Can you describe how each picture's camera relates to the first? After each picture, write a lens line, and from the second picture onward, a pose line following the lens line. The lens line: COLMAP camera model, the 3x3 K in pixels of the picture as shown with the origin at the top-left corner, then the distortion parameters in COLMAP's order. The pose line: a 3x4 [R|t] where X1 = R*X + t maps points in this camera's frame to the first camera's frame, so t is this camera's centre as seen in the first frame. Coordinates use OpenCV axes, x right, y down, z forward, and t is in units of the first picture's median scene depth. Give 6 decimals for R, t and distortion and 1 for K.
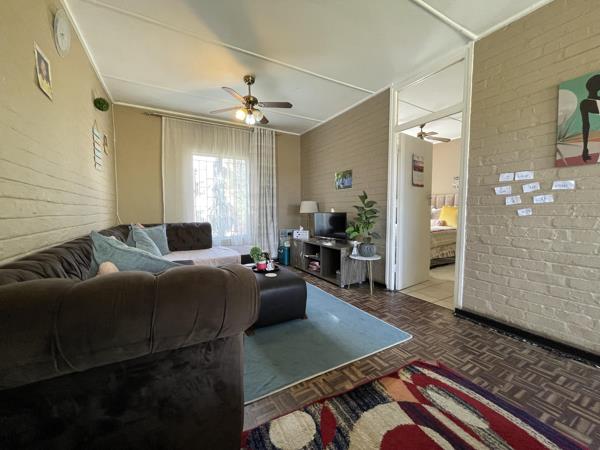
lens RADIAL K [[240.1, 0, 298.8], [0, 240.1, 223.1], [0, 0, 1]] dist [-0.009969, 0.000204]
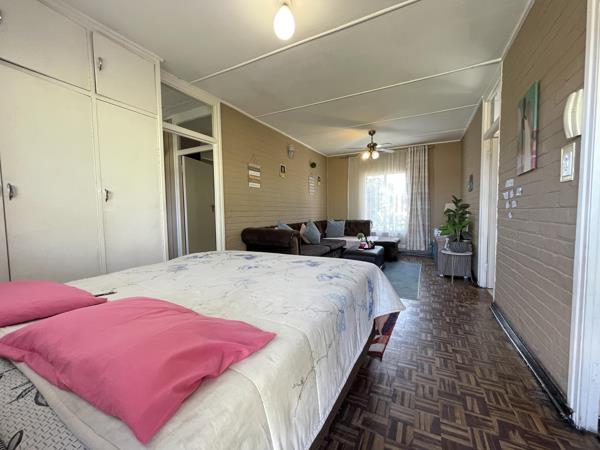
lens RADIAL K [[240.1, 0, 298.8], [0, 240.1, 223.1], [0, 0, 1]] dist [-0.009969, 0.000204]
pose [[0.543763, 0.037025, -0.838422, 0.695209], [-0.032551, 0.999205, 0.023015, -0.002878], [0.838607, 0.014777, 0.544536, -0.227980]]
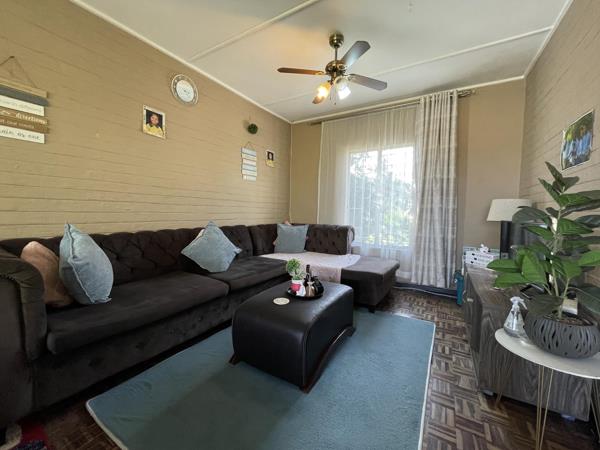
lens RADIAL K [[240.1, 0, 298.8], [0, 240.1, 223.1], [0, 0, 1]] dist [-0.009969, 0.000204]
pose [[0.486393, 0.057509, -0.871846, 0.326040], [-0.070029, 0.997187, 0.026708, -0.025160], [0.870929, 0.048064, 0.489052, 0.421495]]
